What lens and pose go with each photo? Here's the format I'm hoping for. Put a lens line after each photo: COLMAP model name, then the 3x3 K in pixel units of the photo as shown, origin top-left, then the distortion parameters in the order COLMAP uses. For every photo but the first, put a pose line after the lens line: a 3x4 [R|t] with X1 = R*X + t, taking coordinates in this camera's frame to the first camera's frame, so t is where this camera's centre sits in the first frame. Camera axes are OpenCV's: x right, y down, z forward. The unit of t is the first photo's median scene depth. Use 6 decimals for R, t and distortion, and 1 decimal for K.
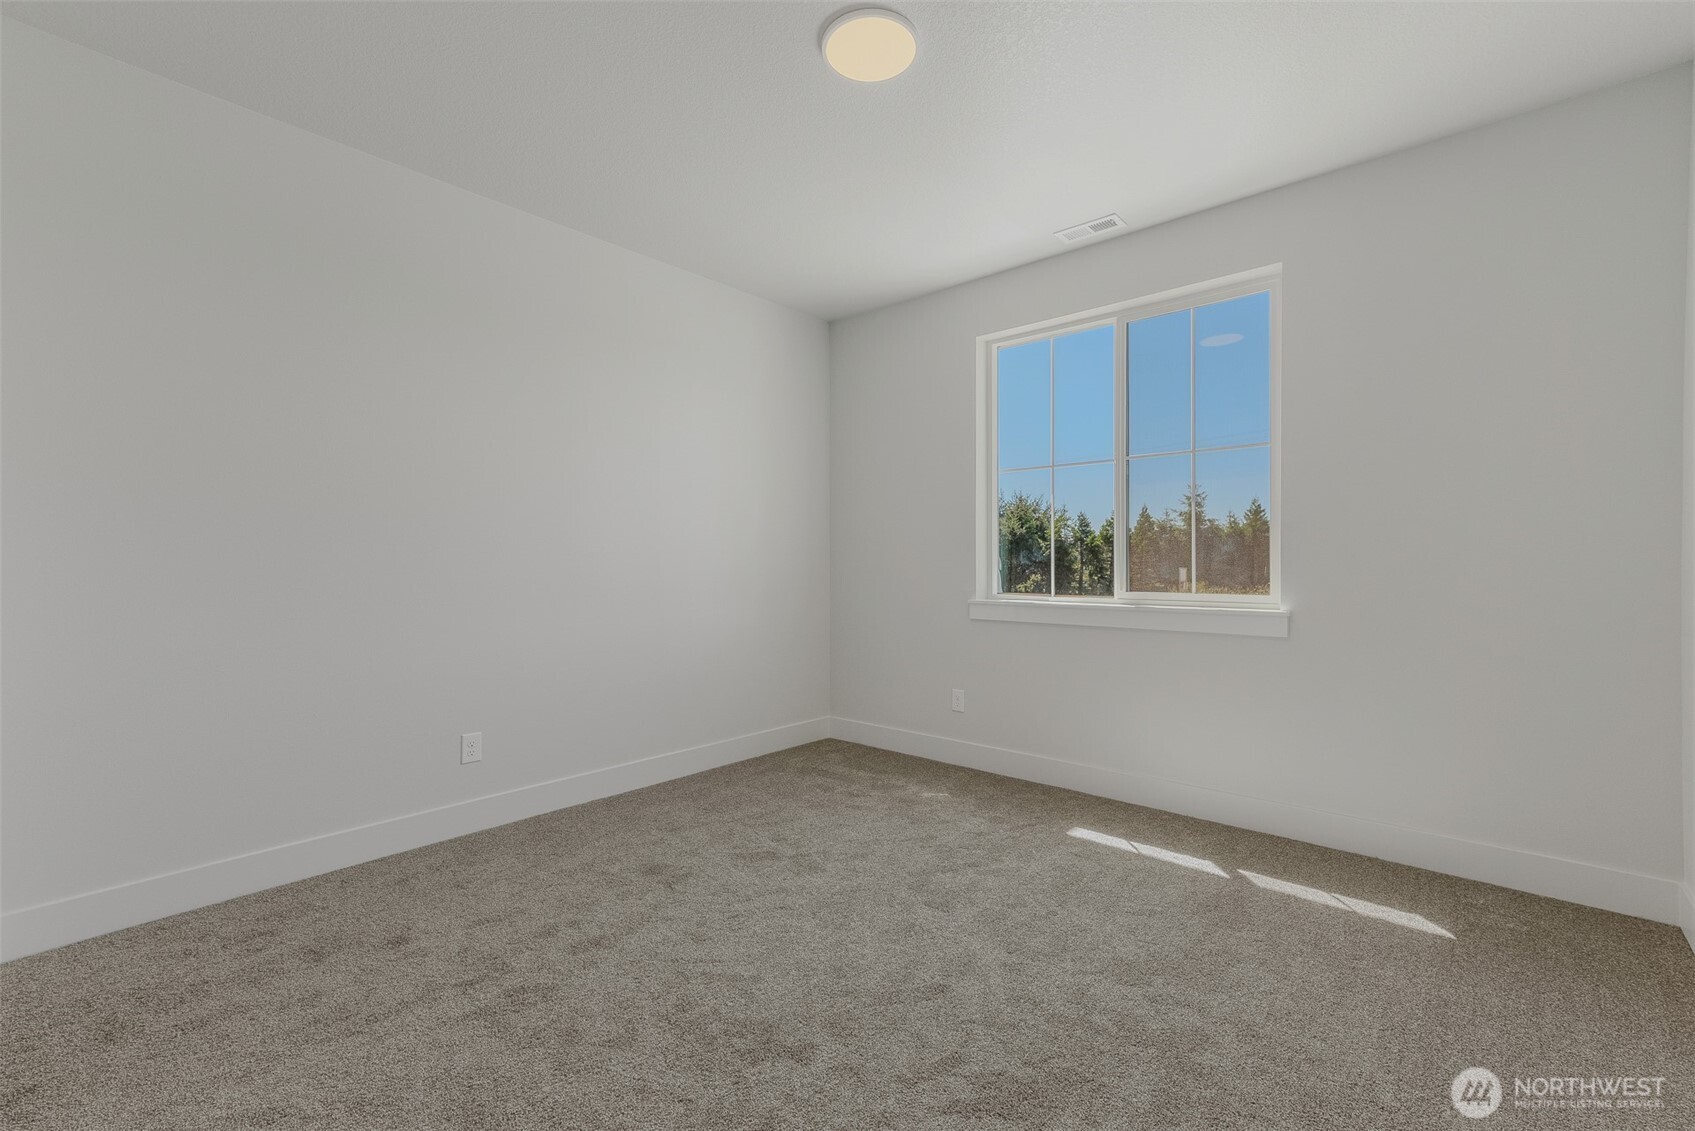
lens RADIAL K [[726.1, 0, 844.4], [0, 726.1, 564.0], [0, 0, 1]] dist [0.017358, 0.002245]
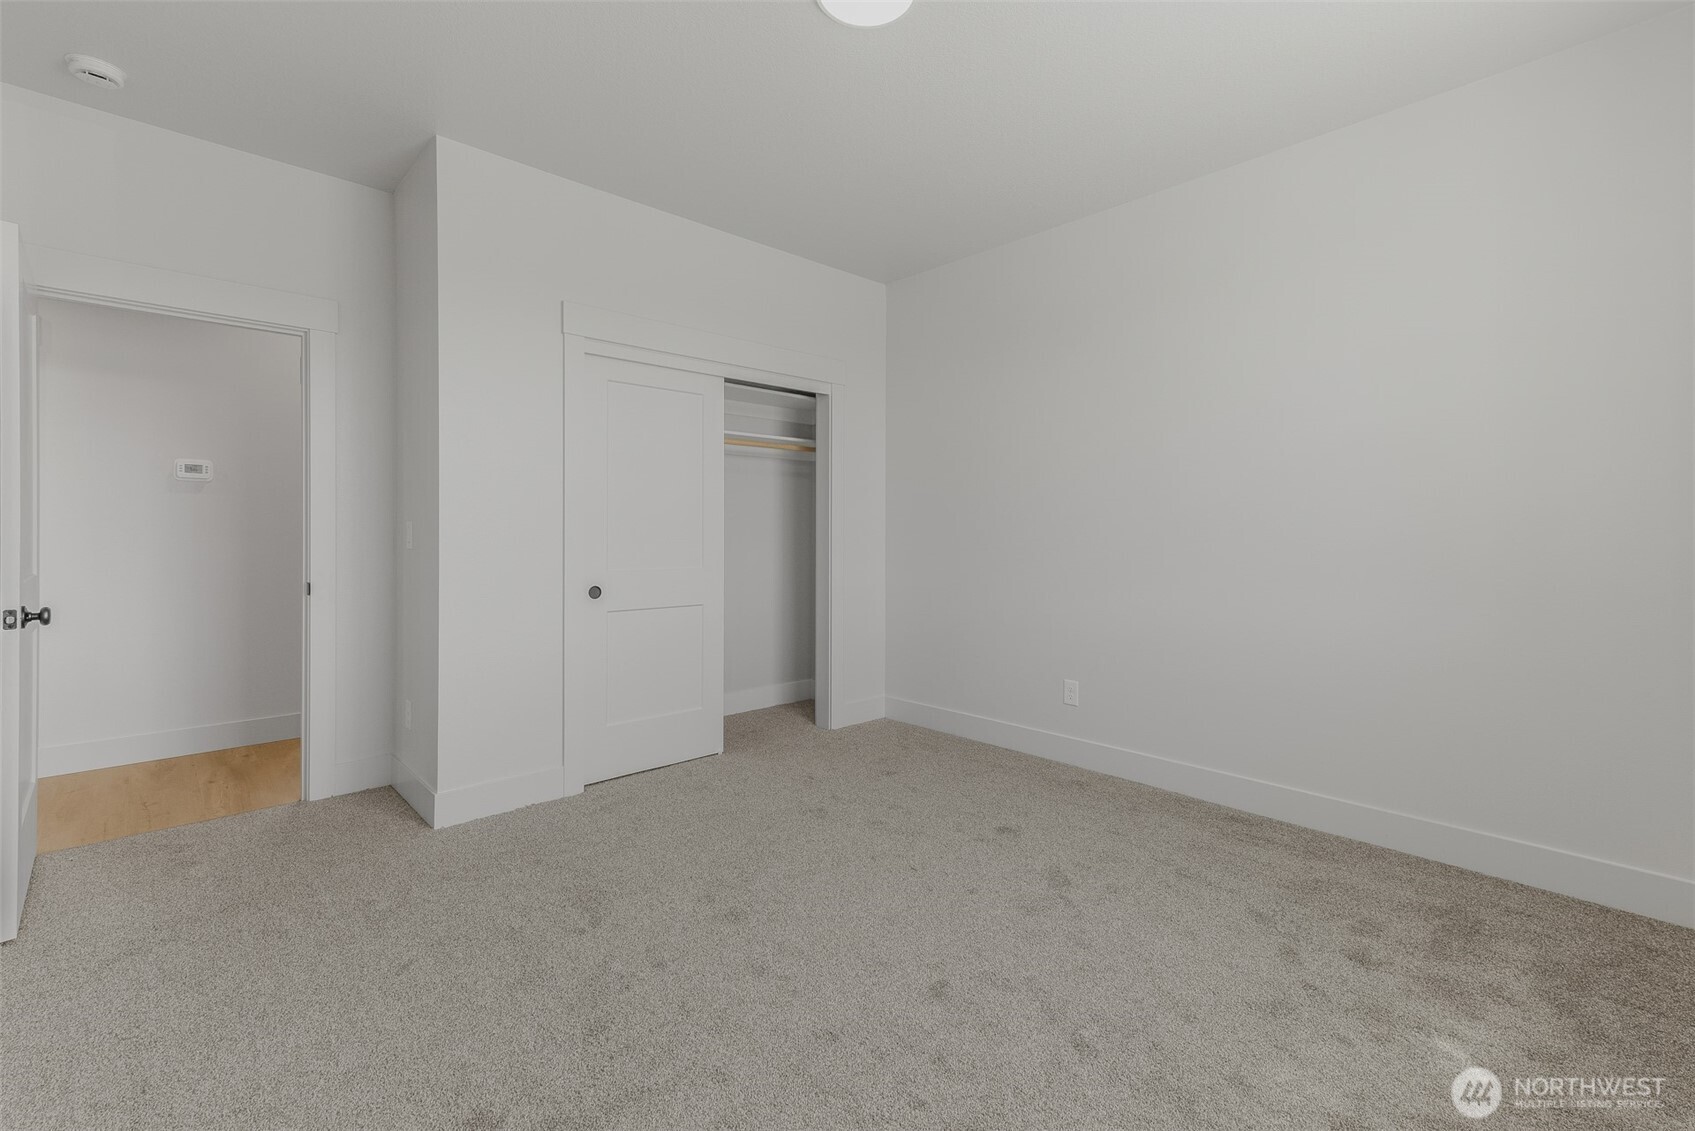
lens RADIAL K [[726.1, 0, 866.8], [0, 726.1, 527.6], [0, 0, 1]] dist [0.017358, 0.002245]
pose [[-0.063545, 0.003325, -0.997973, 0.630612], [-0.002271, 0.999991, 0.003477, -0.019758], [0.997976, 0.002488, -0.063537, 0.672727]]
